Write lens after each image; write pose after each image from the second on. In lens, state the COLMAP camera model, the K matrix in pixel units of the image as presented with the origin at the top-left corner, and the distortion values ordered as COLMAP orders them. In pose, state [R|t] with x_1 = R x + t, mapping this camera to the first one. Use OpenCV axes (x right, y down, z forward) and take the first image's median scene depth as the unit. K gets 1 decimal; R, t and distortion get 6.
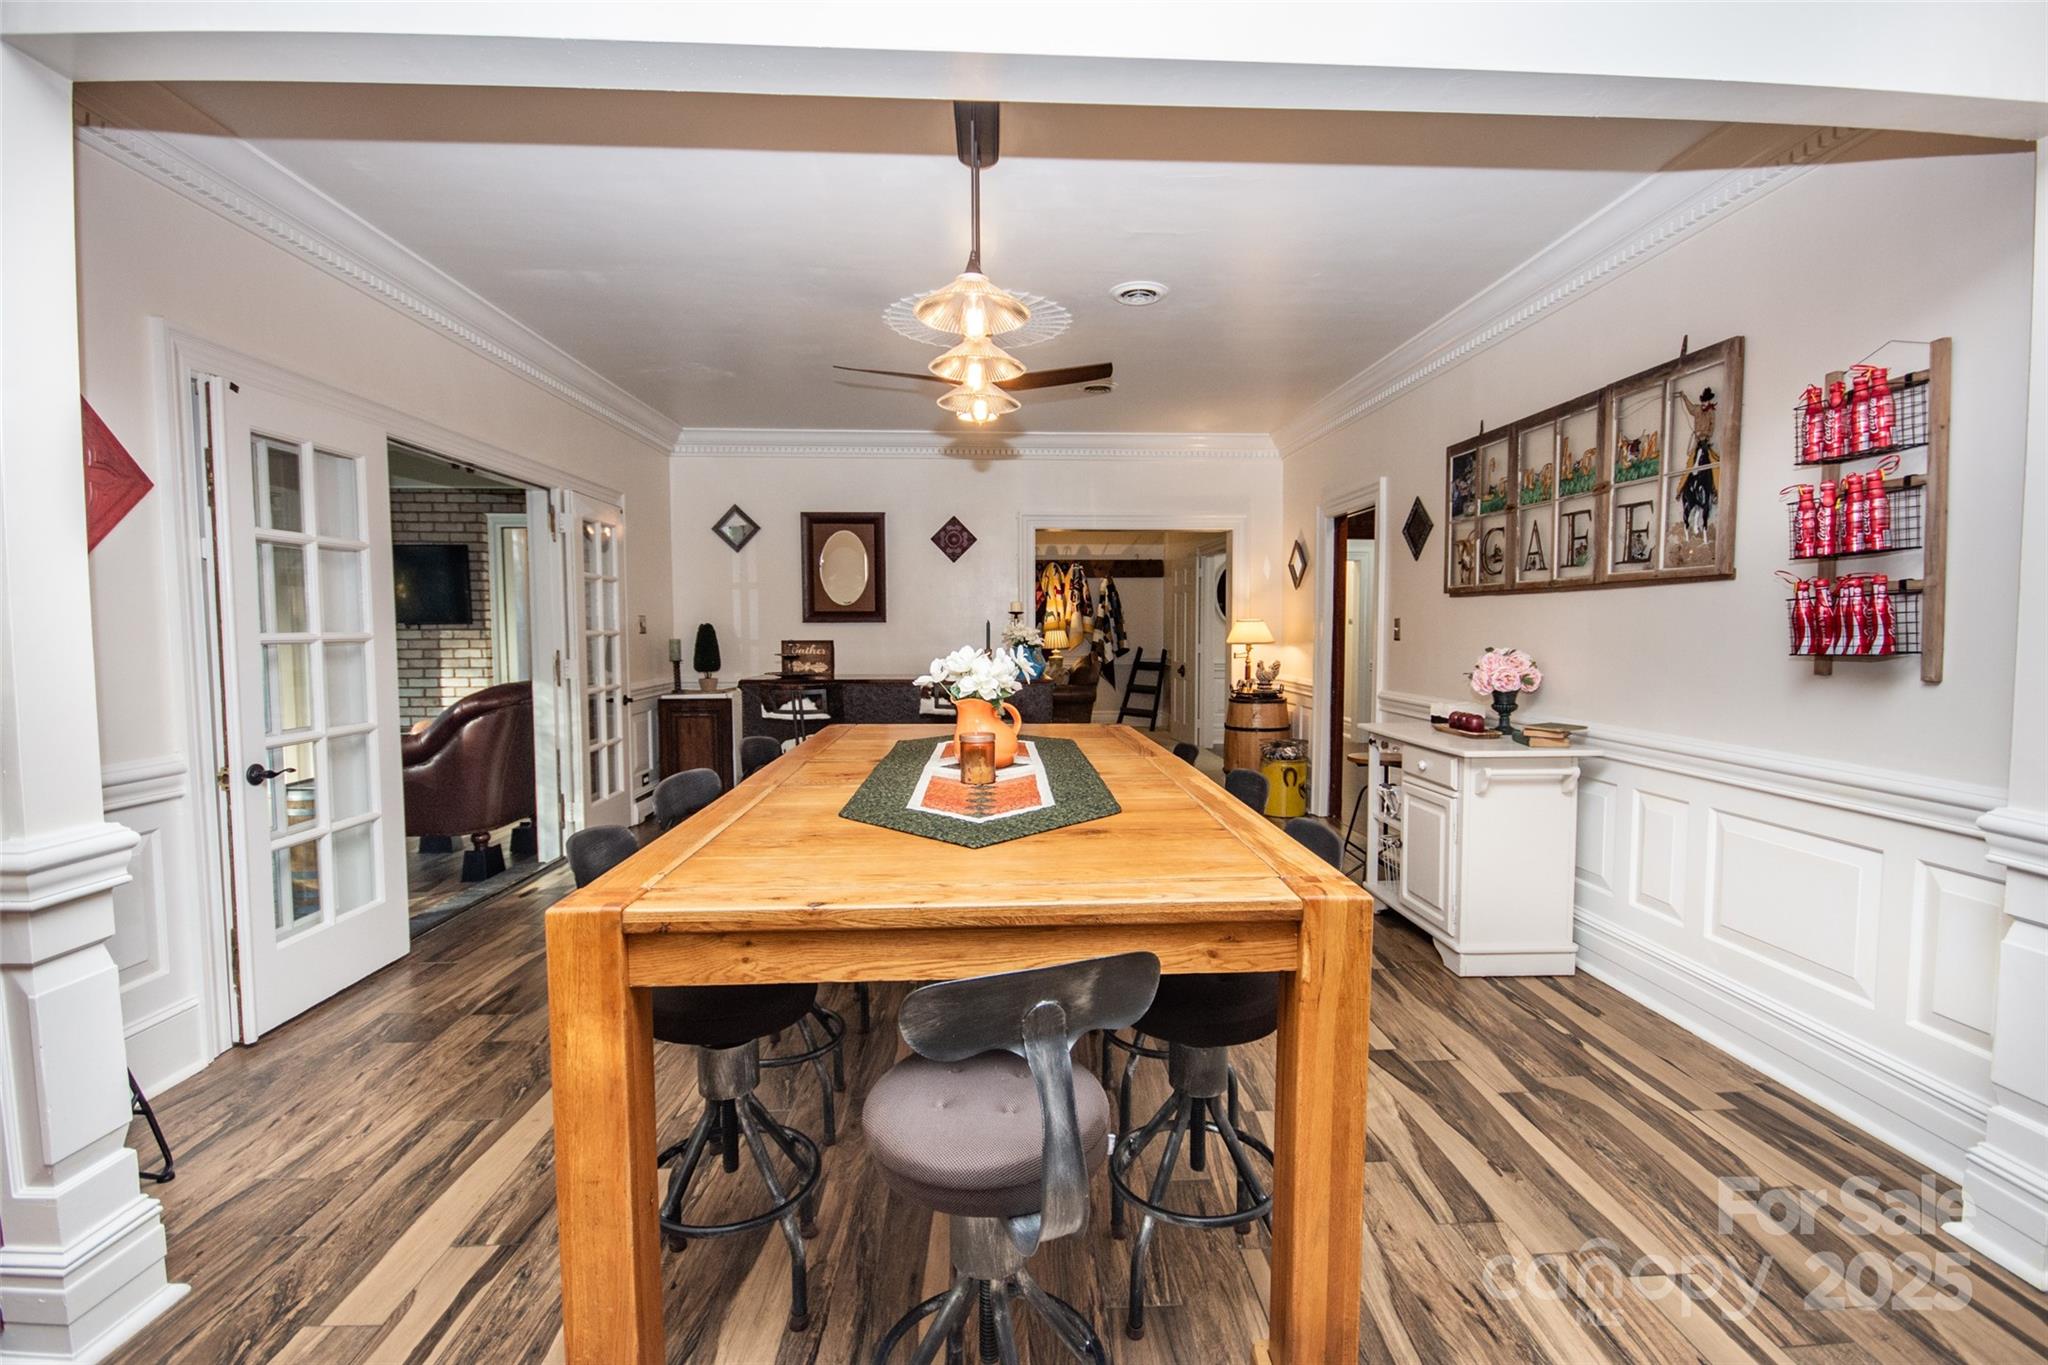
lens RADIAL K [[907.9, 0, 1024.0], [0, 907.9, 682.5], [0, 0, 1]] dist [-0.000822, -0.009533]
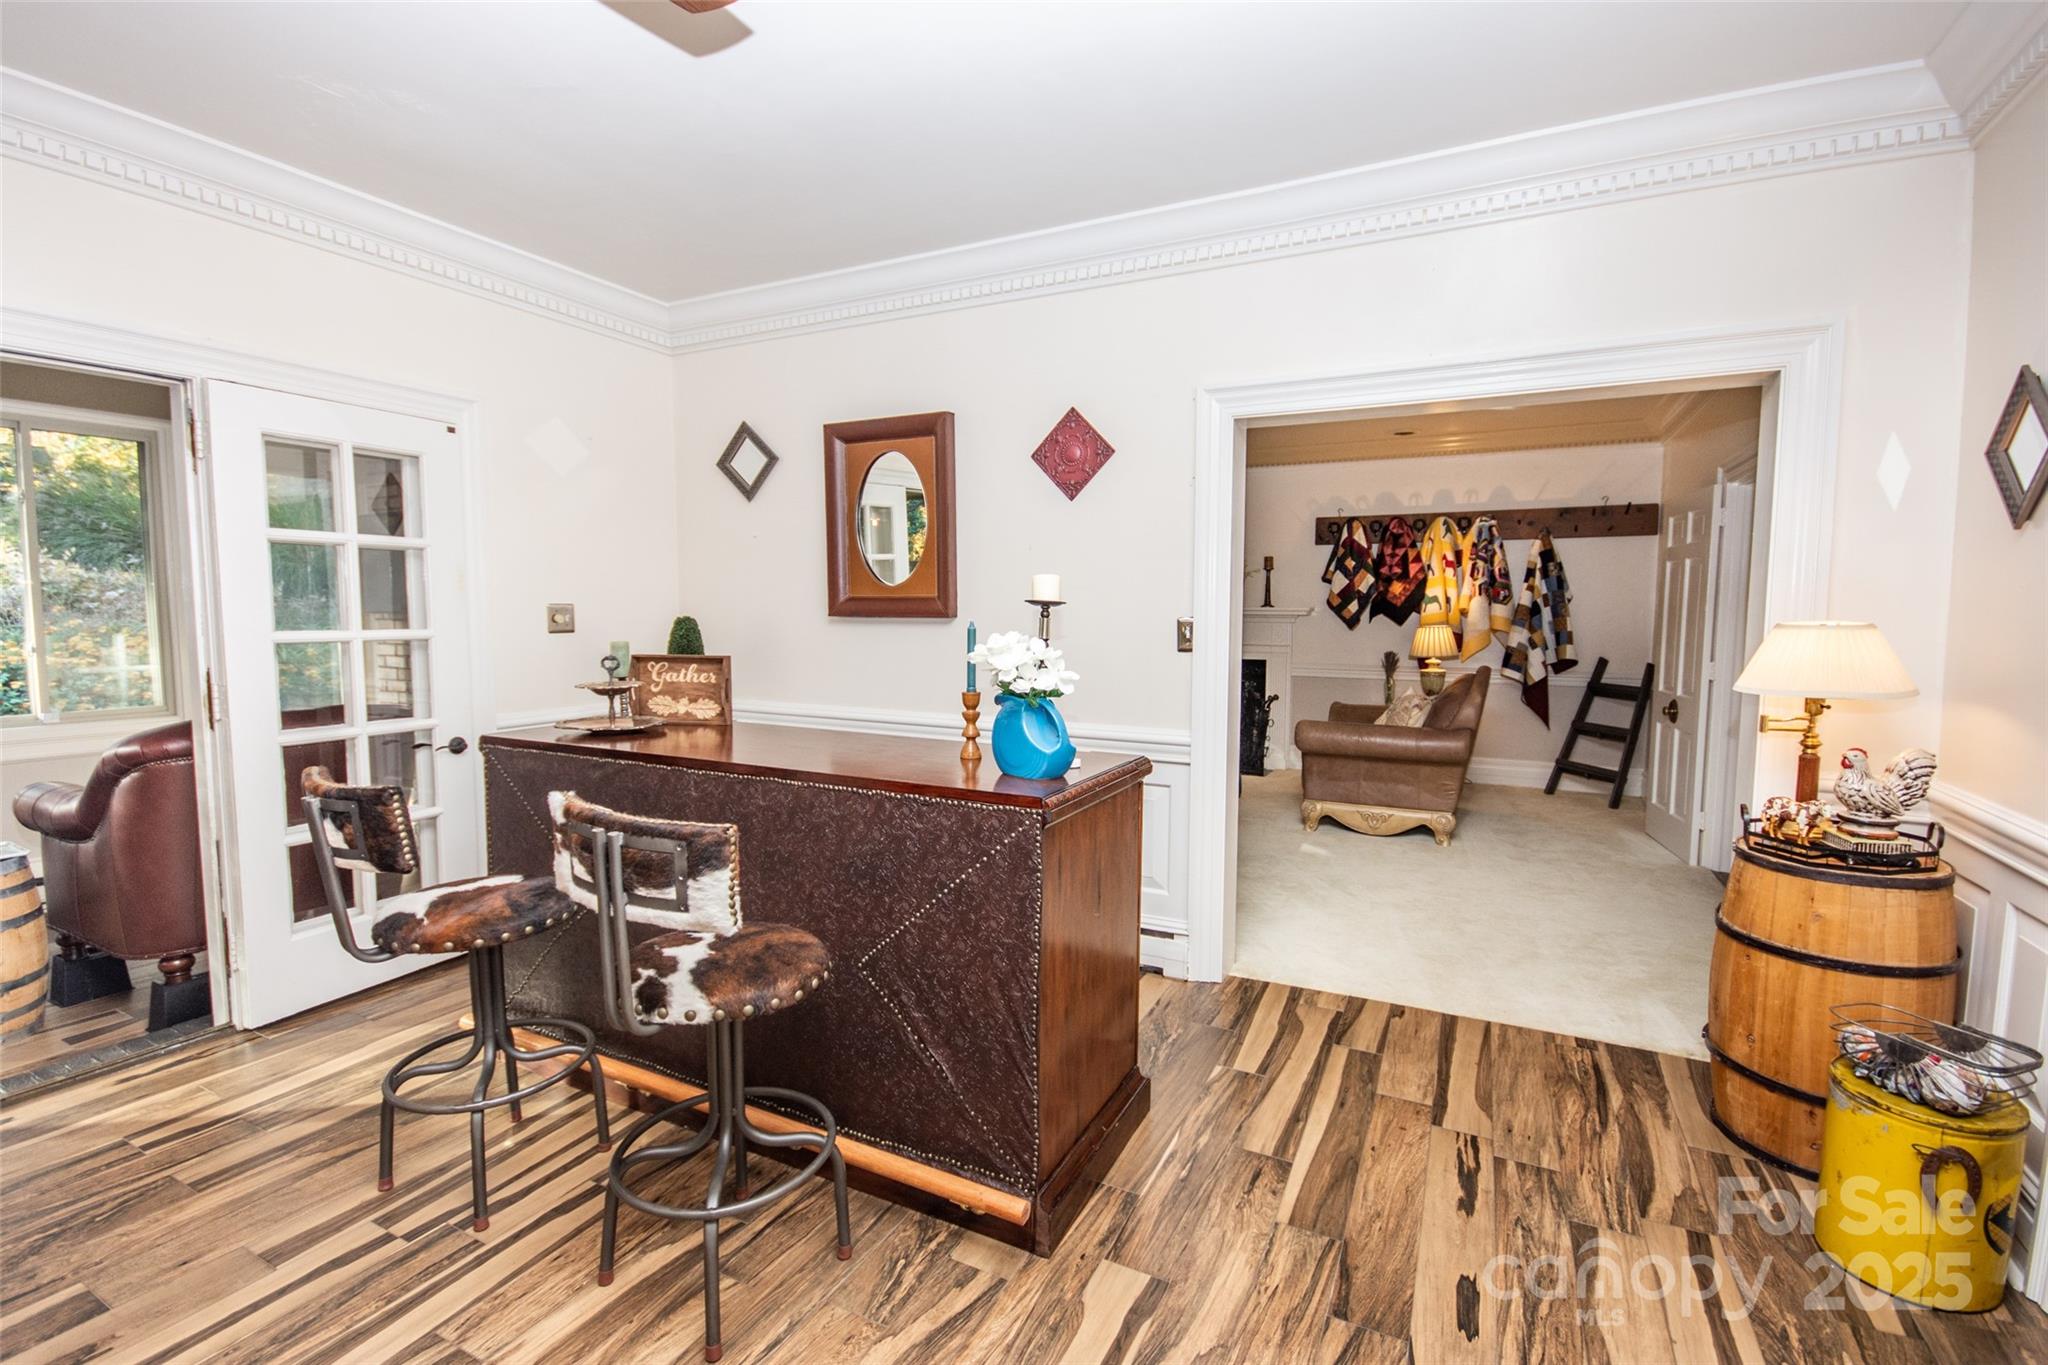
lens RADIAL K [[907.9, 0, 1024.0], [0, 907.9, 682.5], [0, 0, 1]] dist [-0.000822, -0.009533]
pose [[0.873726, 0.045134, -0.484320, 0.087922], [-0.036420, 0.998961, 0.027392, -0.026010], [0.485053, -0.006294, 0.874462, 0.323459]]
